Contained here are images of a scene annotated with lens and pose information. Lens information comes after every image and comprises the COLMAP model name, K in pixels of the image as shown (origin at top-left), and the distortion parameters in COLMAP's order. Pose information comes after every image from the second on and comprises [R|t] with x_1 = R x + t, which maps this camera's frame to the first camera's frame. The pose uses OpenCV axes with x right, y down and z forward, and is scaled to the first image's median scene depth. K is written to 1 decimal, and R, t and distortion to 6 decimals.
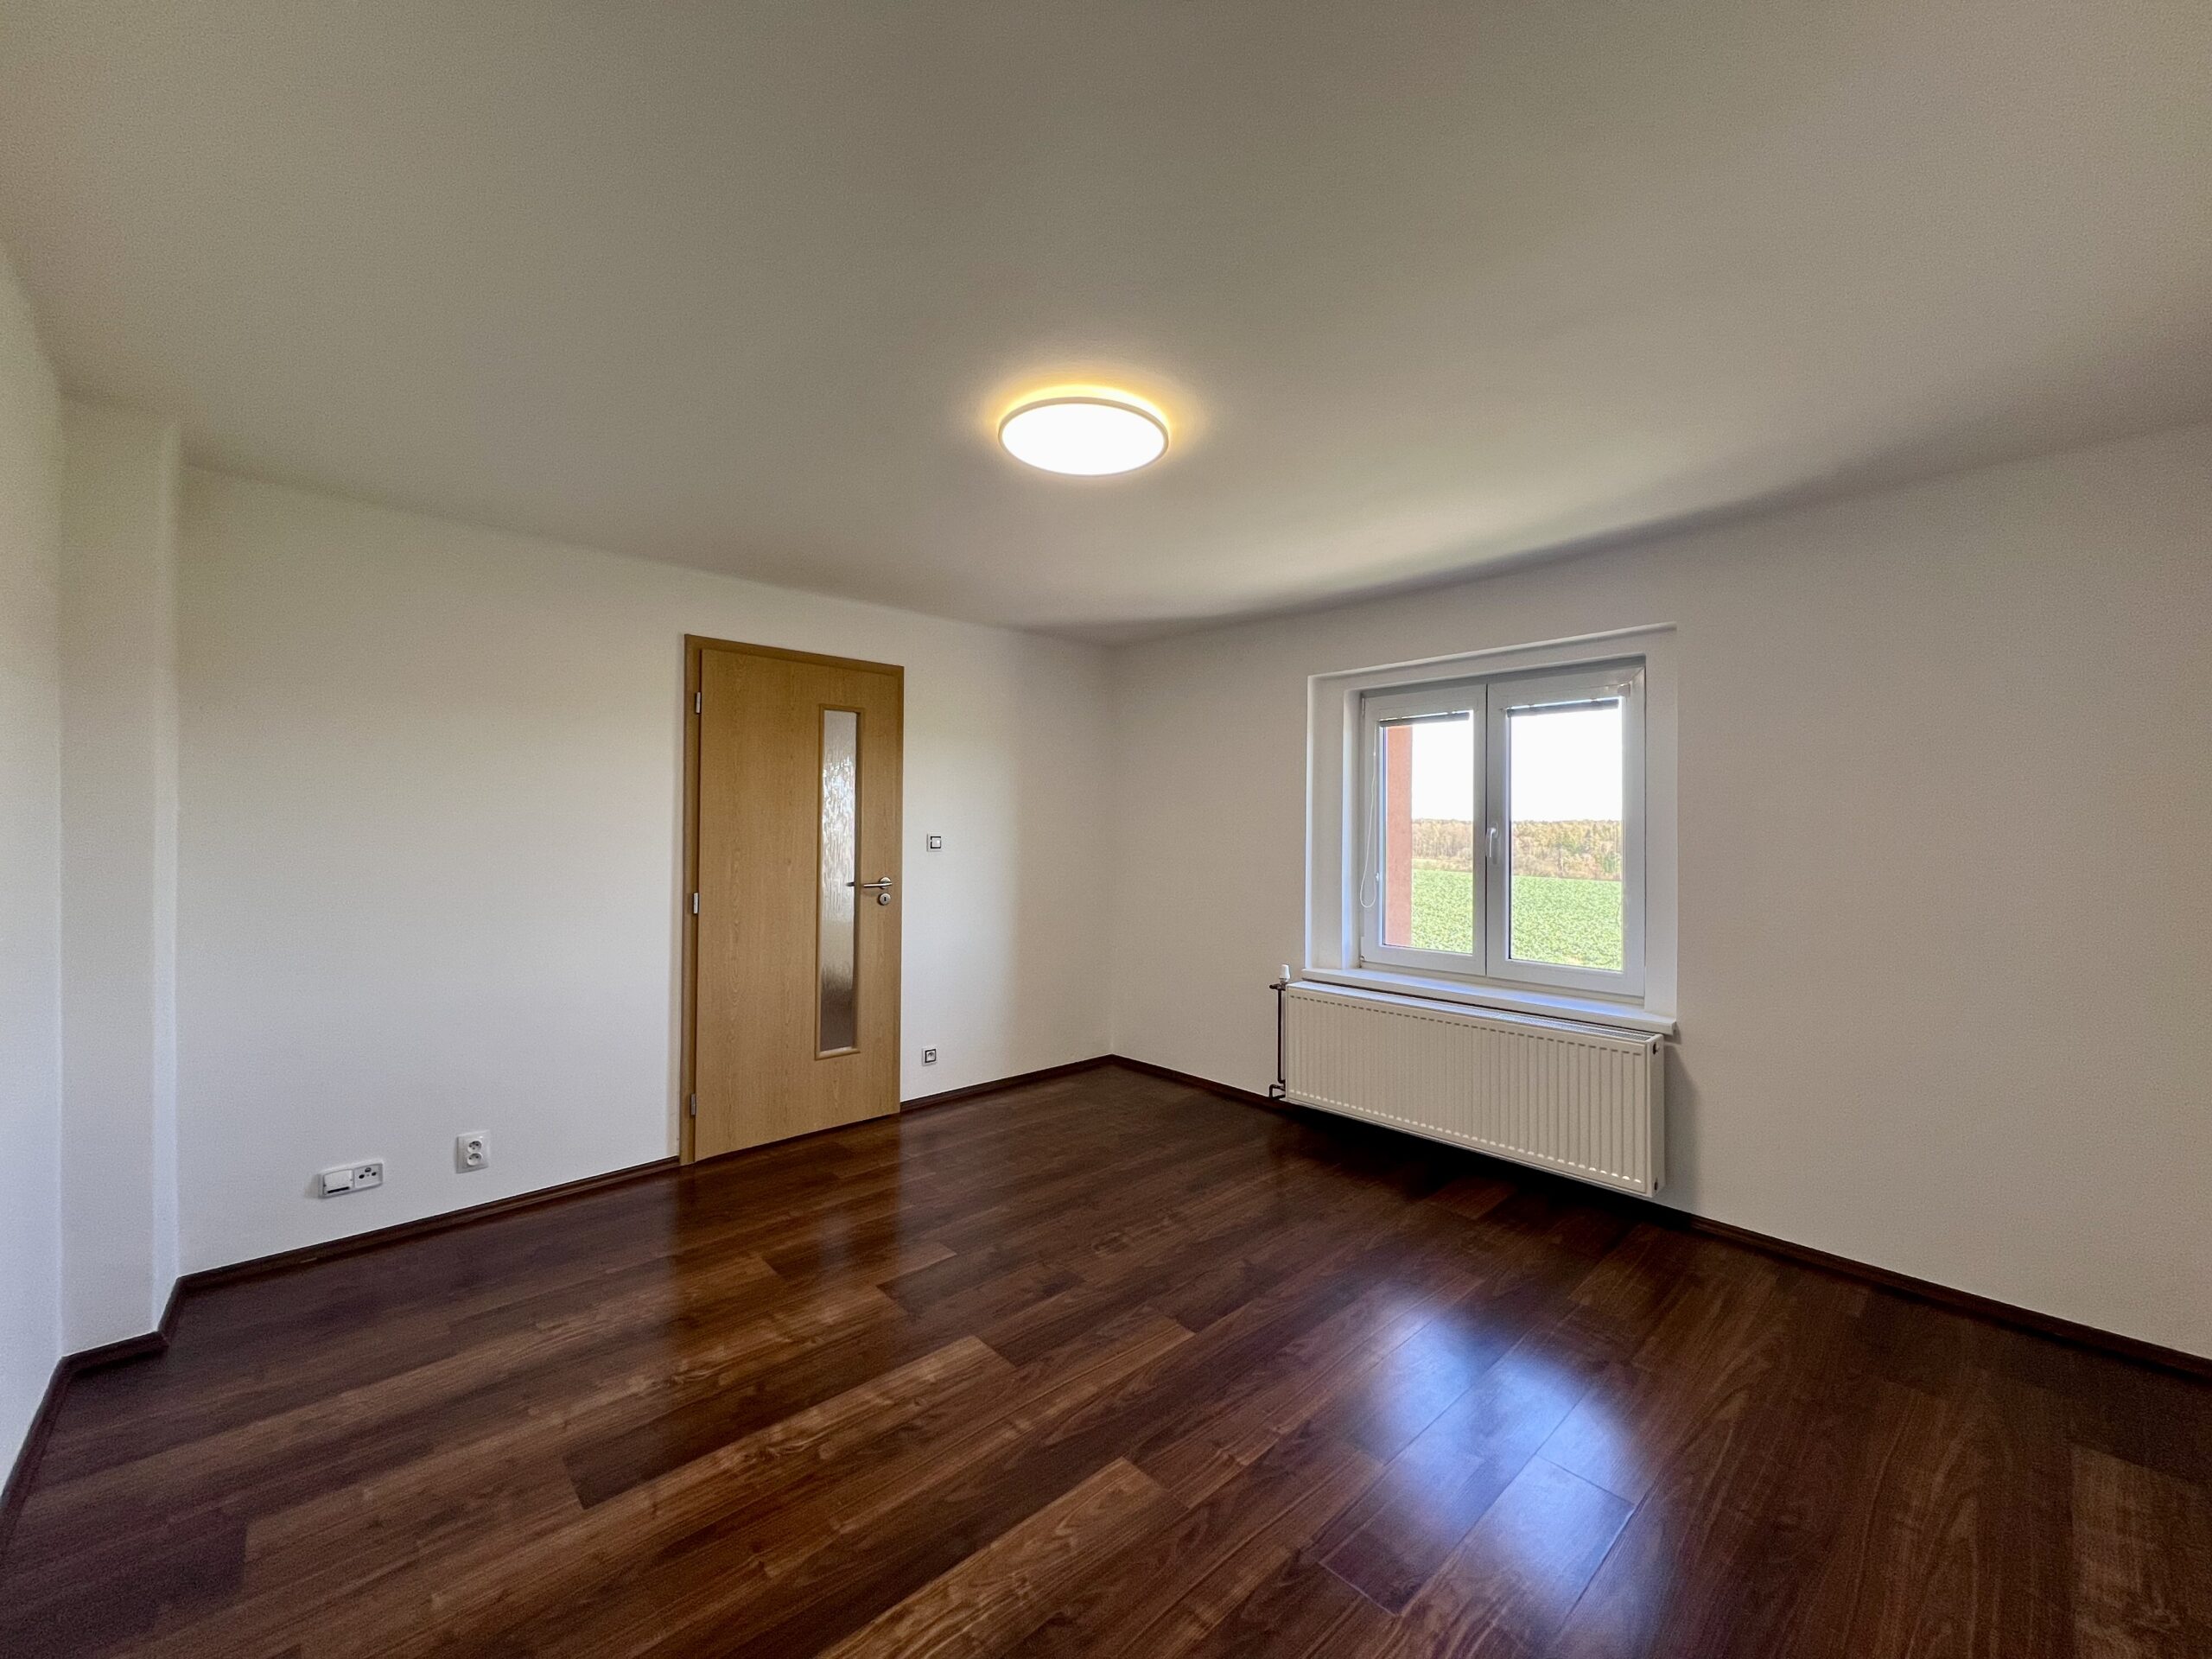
lens RADIAL K [[884.6, 0, 1100.8], [0, 884.6, 823.1], [0, 0, 1]] dist [-0.001825, 0.000661]
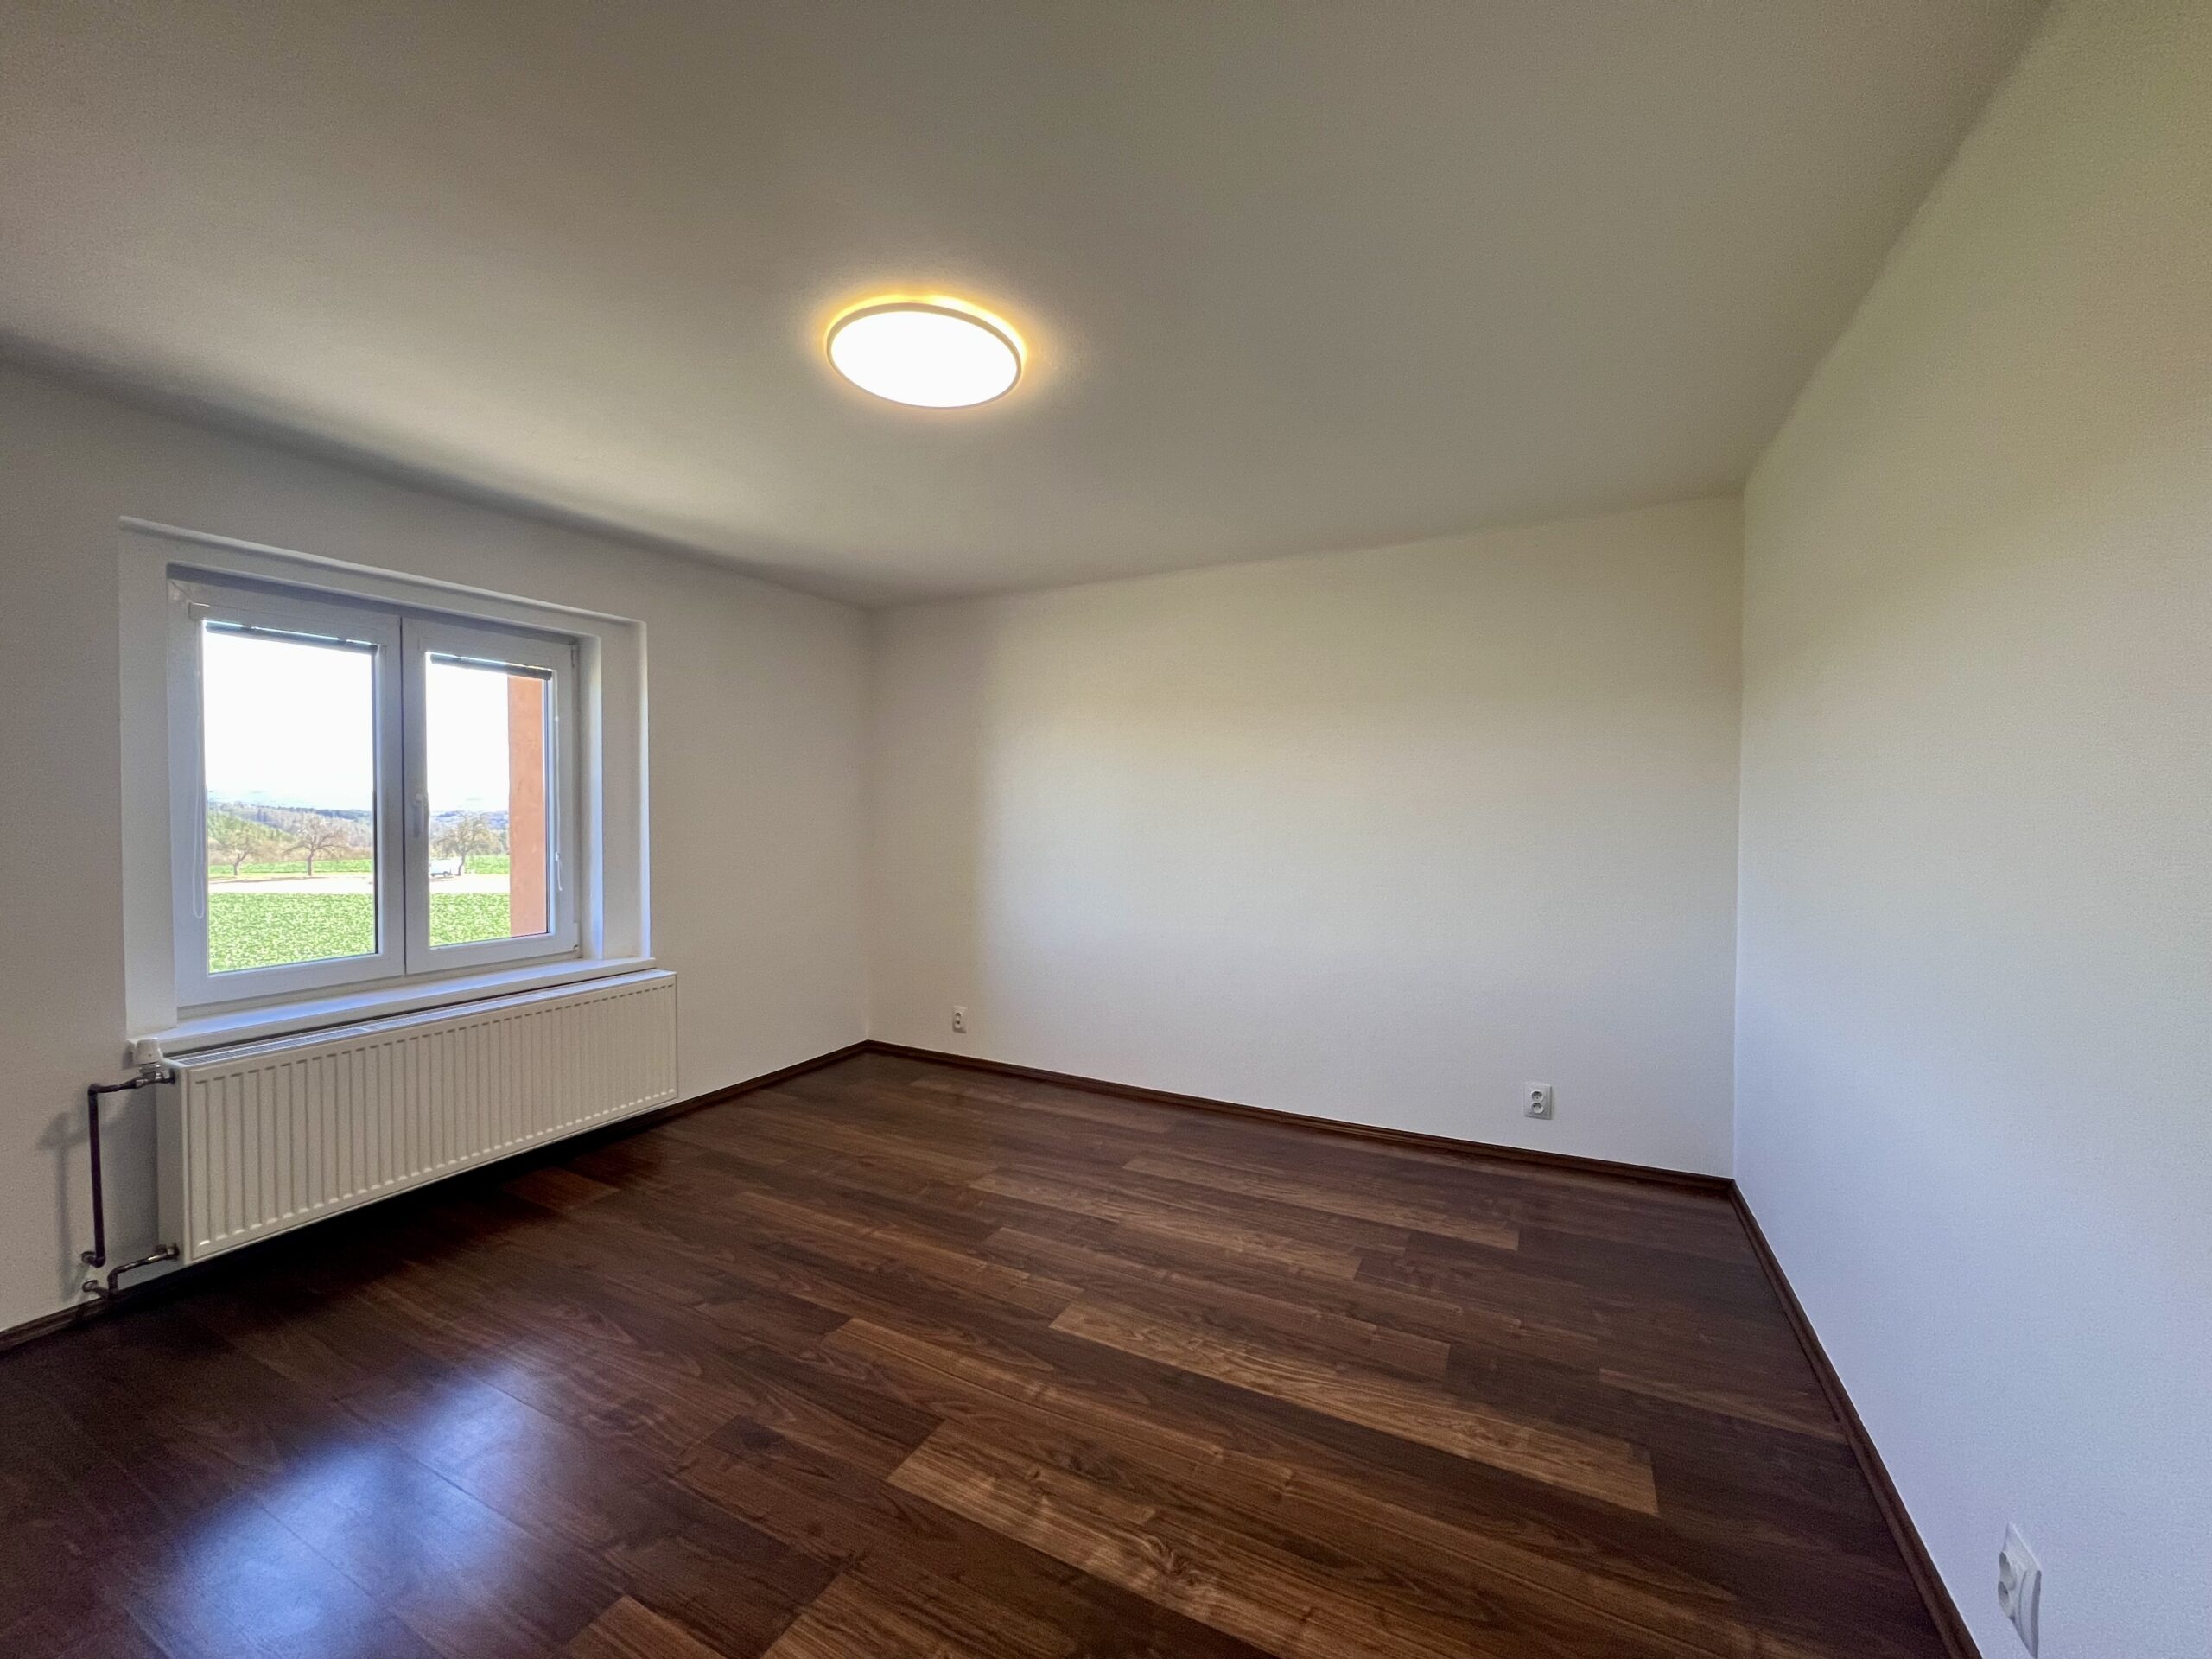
lens RADIAL K [[884.6, 0, 1100.8], [0, 884.6, 823.1], [0, 0, 1]] dist [-0.001825, 0.000661]
pose [[-0.348236, -0.024950, 0.937075, -1.051884], [-0.011725, 0.999683, 0.022260, 0.013178], [-0.937334, -0.003236, -0.348418, 1.294626]]
